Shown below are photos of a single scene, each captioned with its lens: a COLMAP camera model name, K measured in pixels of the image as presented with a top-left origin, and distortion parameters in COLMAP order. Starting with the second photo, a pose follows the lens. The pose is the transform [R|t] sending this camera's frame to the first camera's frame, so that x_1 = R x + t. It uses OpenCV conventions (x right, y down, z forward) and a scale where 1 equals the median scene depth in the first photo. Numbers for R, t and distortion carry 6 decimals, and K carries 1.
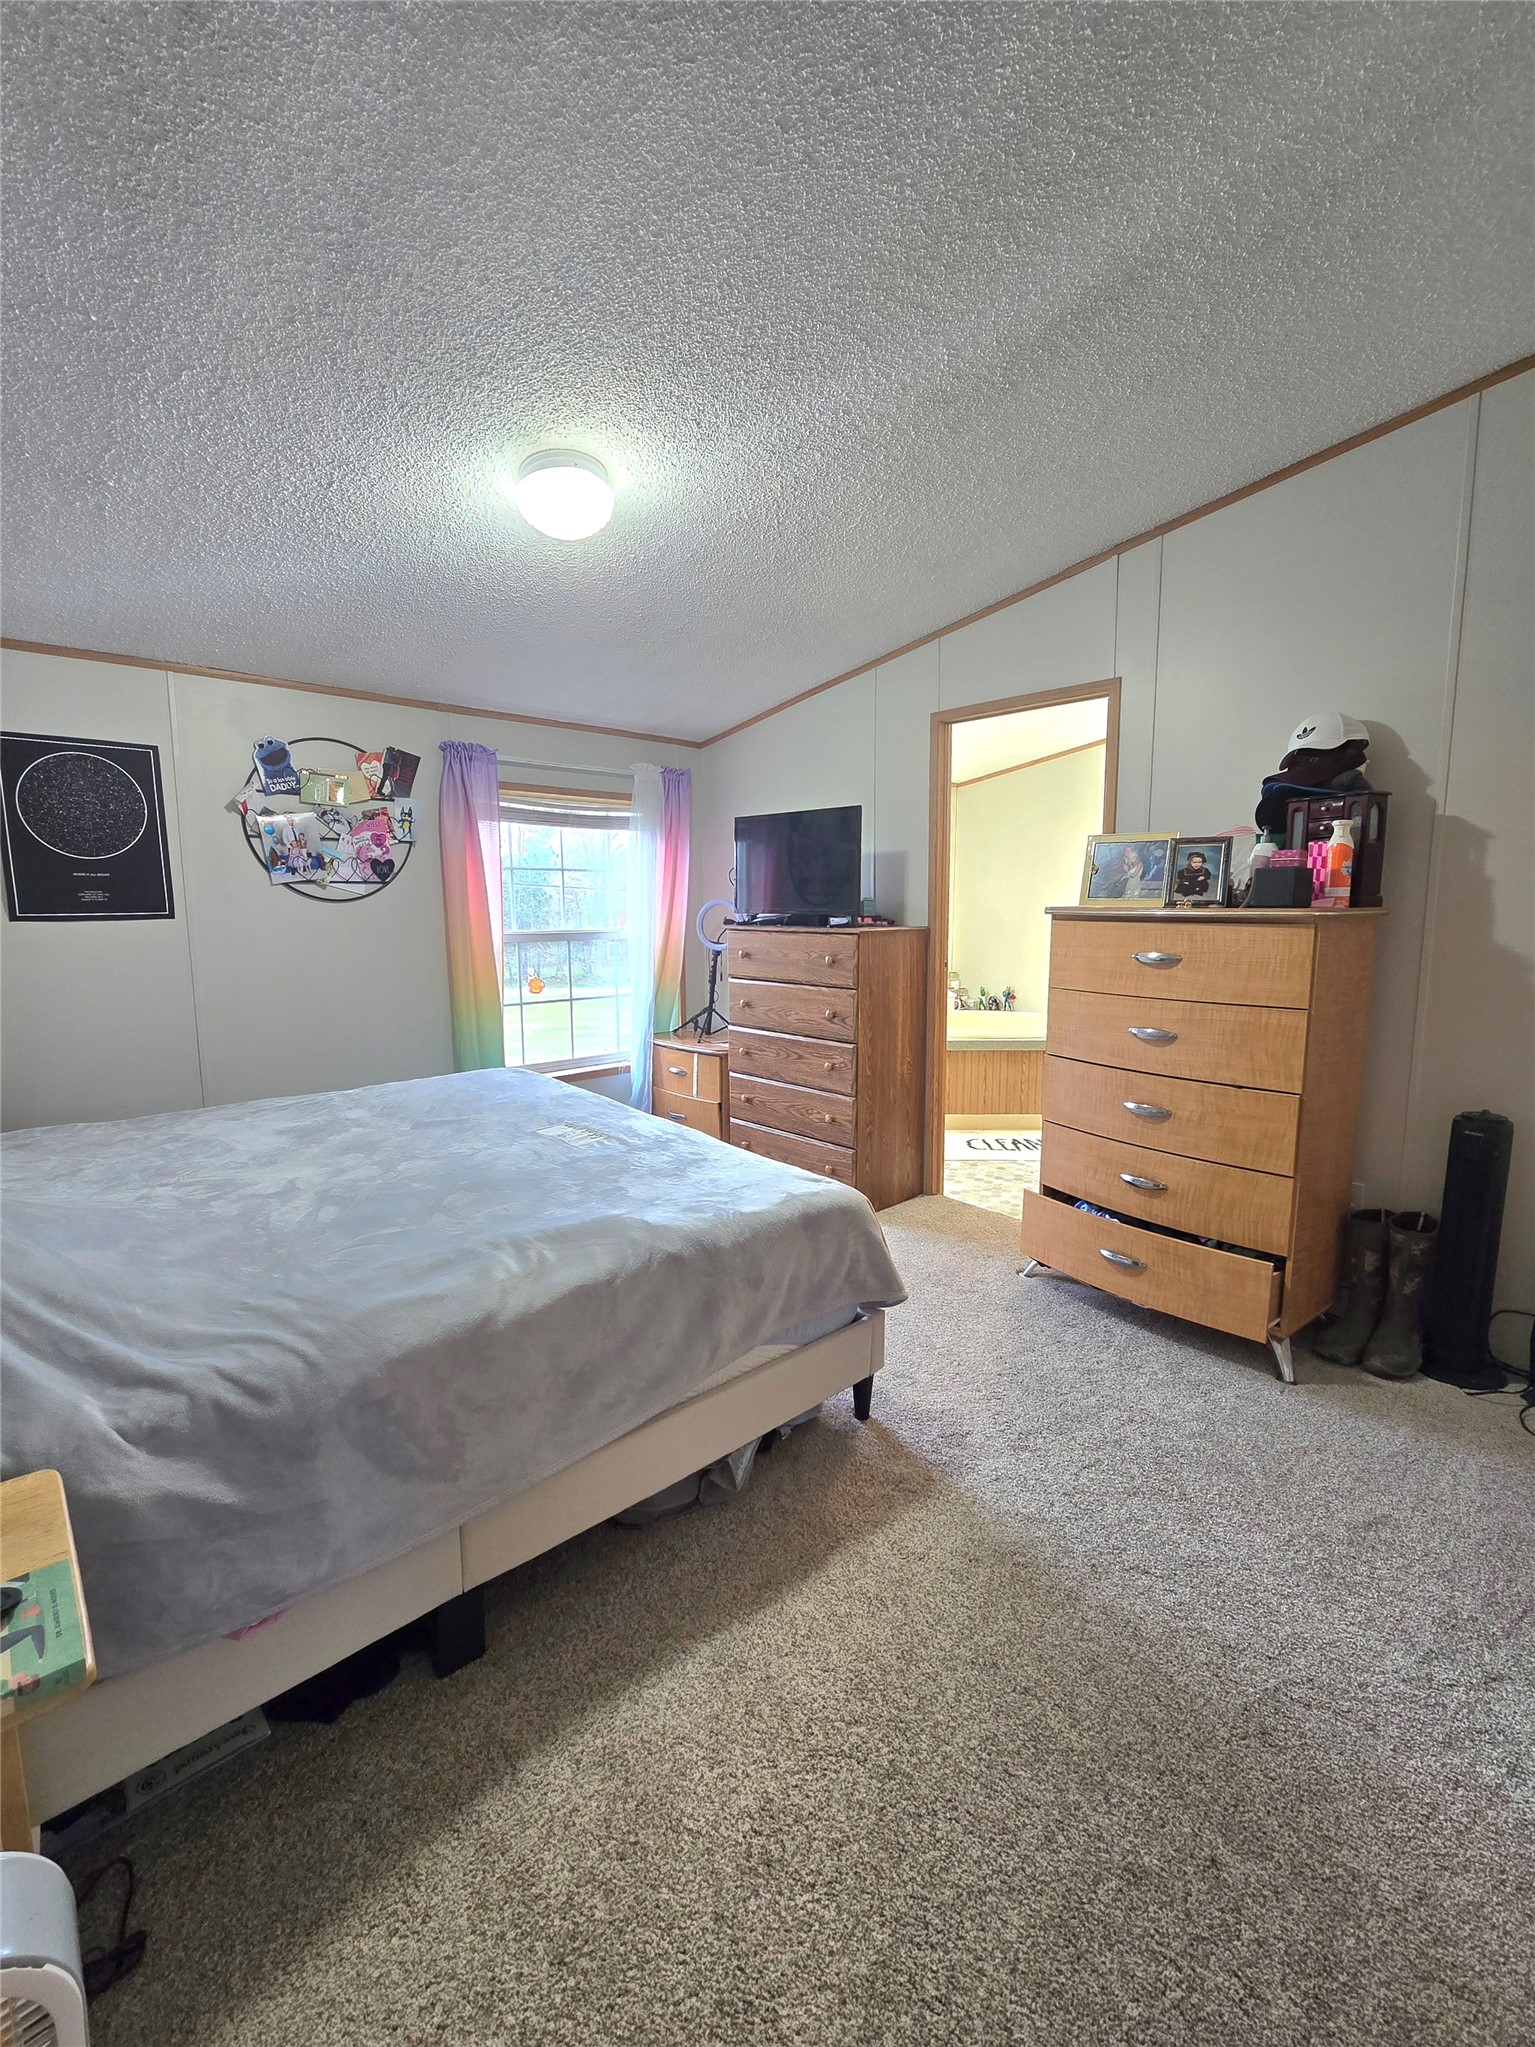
lens RADIAL K [[864.7, 0, 772.7], [0, 864.7, 1024.7], [0, 0, 1]] dist [-0.004346, 0.000782]
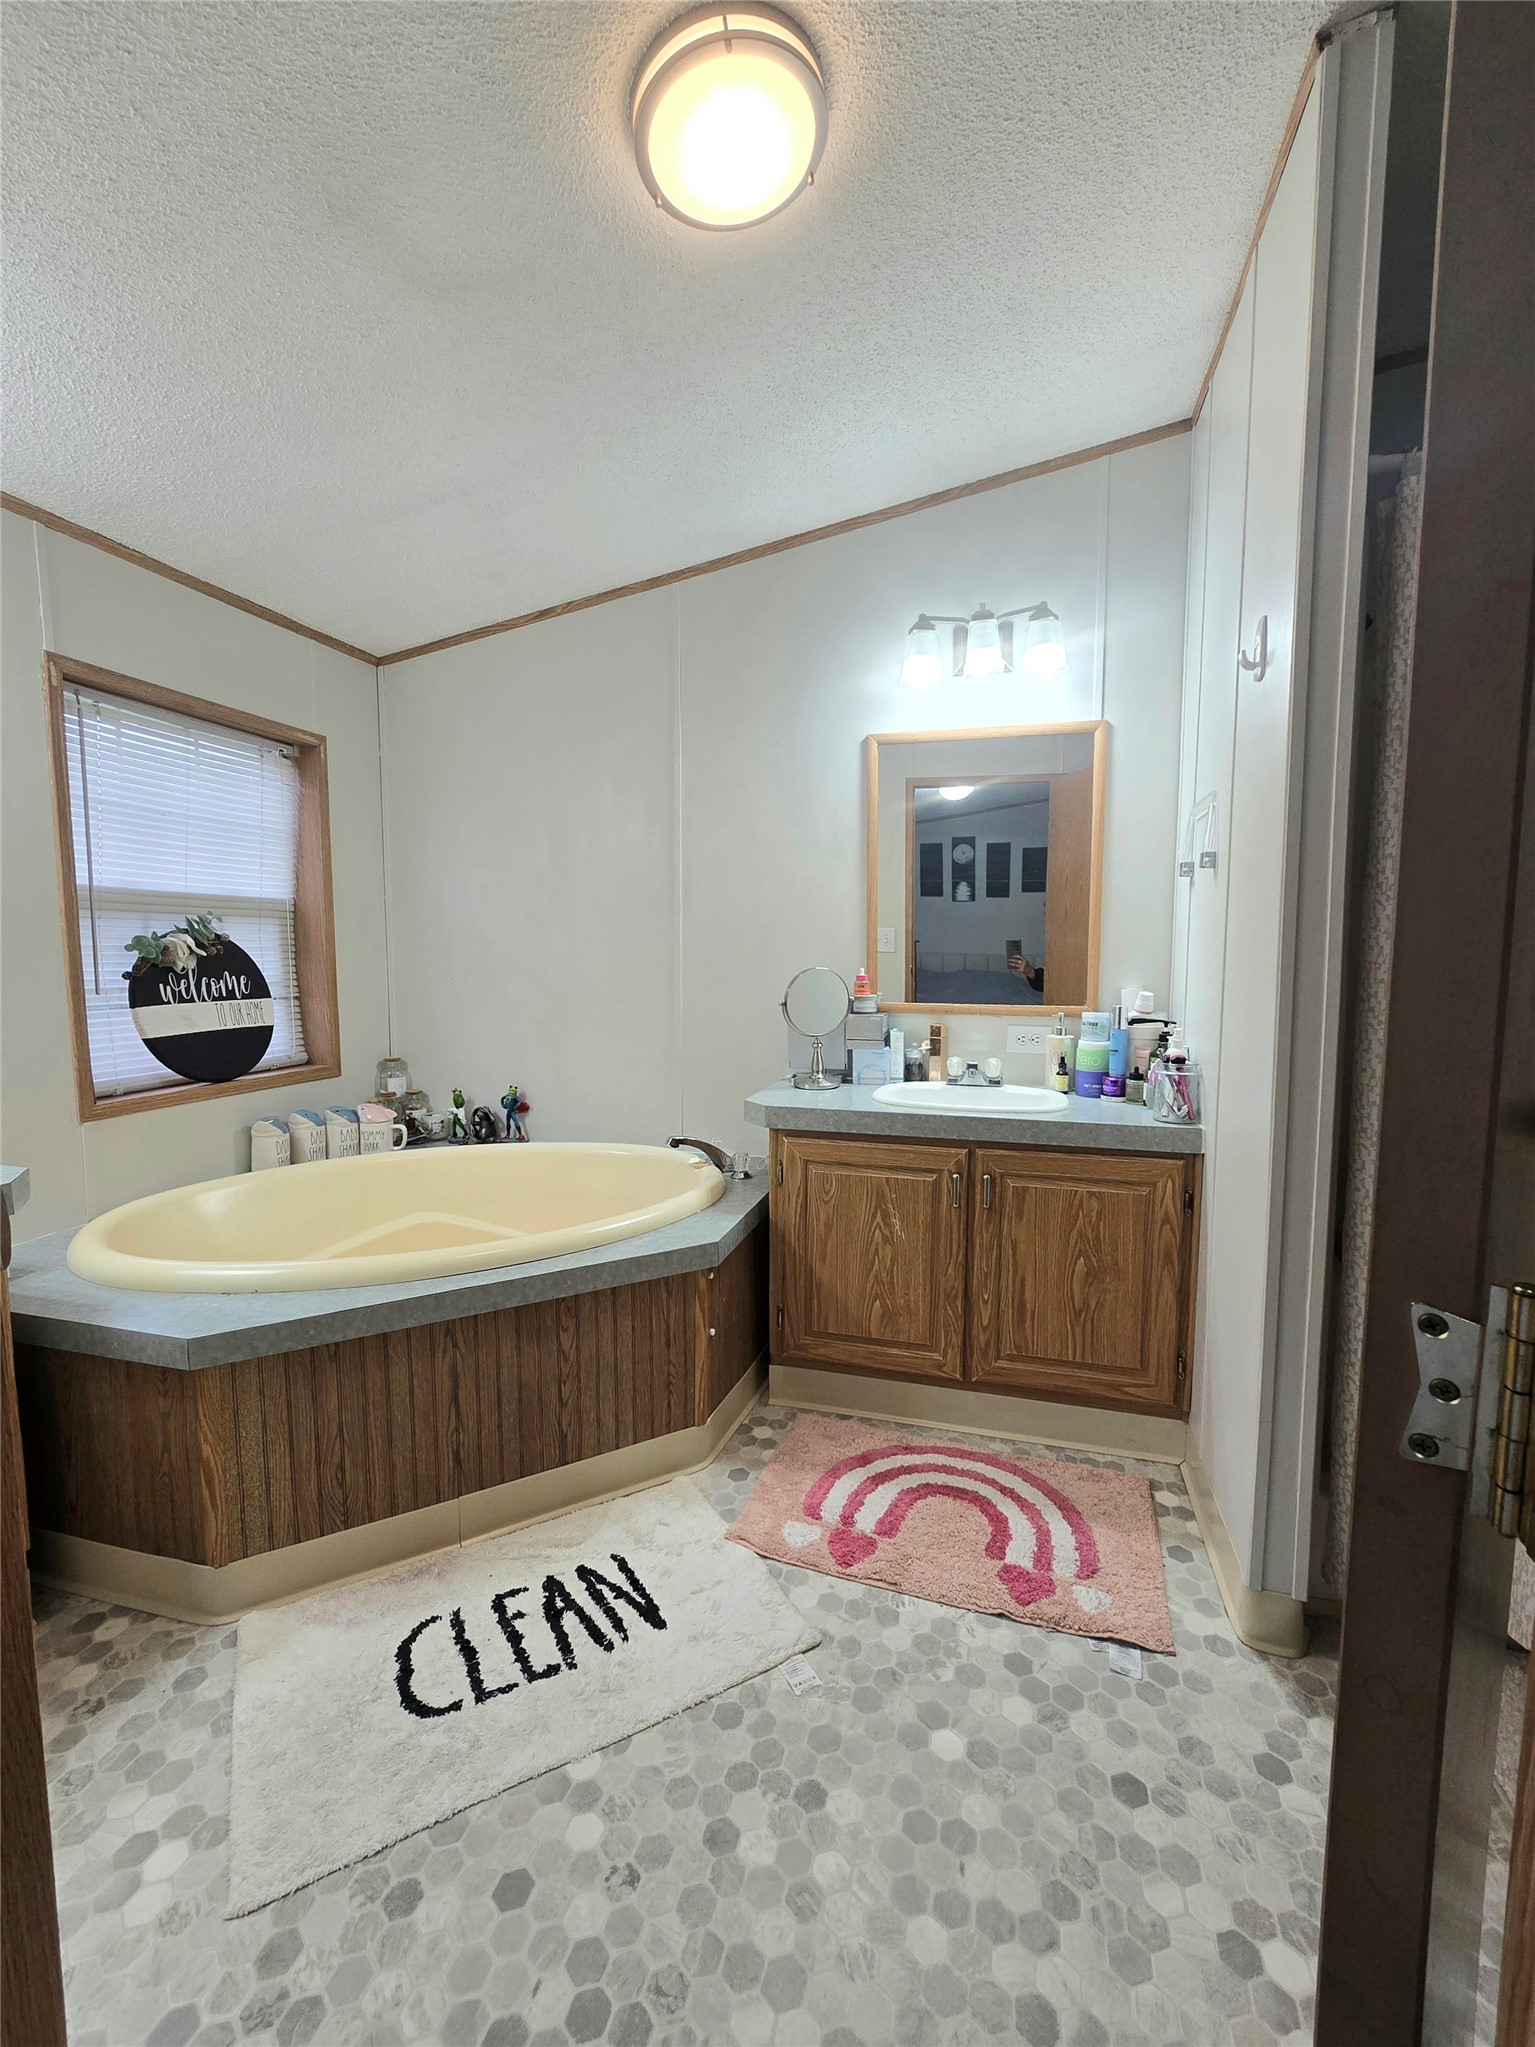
lens RADIAL K [[864.7, 0, 772.7], [0, 864.7, 1024.7], [0, 0, 1]] dist [-0.004346, 0.000782]
pose [[0.851905, -0.043509, 0.521886, 0.149329], [0.068089, 0.997286, -0.028004, -0.054977], [-0.519252, 0.059391, 0.852555, 0.523398]]
